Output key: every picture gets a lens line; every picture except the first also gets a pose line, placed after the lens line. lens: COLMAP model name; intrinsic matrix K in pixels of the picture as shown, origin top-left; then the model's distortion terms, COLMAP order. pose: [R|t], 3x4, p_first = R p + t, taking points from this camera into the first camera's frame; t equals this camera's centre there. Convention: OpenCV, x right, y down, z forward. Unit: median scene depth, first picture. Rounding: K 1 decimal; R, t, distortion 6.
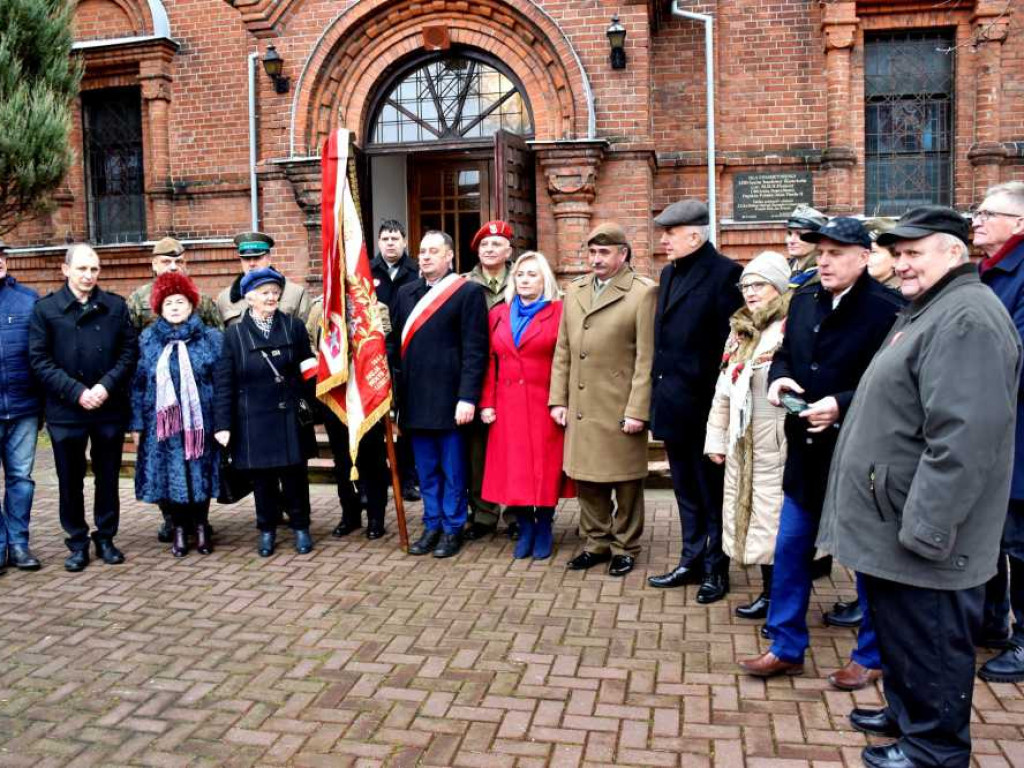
lens RADIAL K [[892.3, 0, 503.0], [0, 892.3, 384.3], [0, 0, 1]] dist [-0.147169, 0.105453]
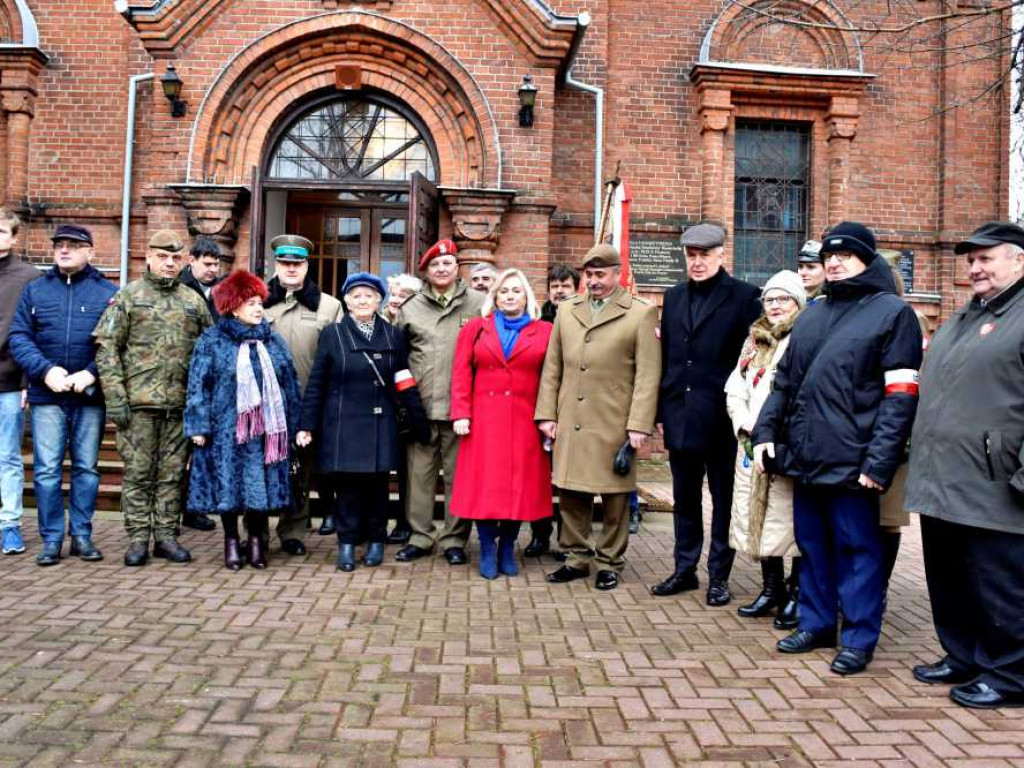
lens RADIAL K [[892.3, 0, 503.0], [0, 892.3, 384.3], [0, 0, 1]] dist [-0.147169, 0.105453]
pose [[0.971715, 0.045147, 0.231802, -0.120717], [-0.024623, 0.995575, -0.090686, 0.039174], [-0.234871, 0.082413, 0.968527, 0.018701]]
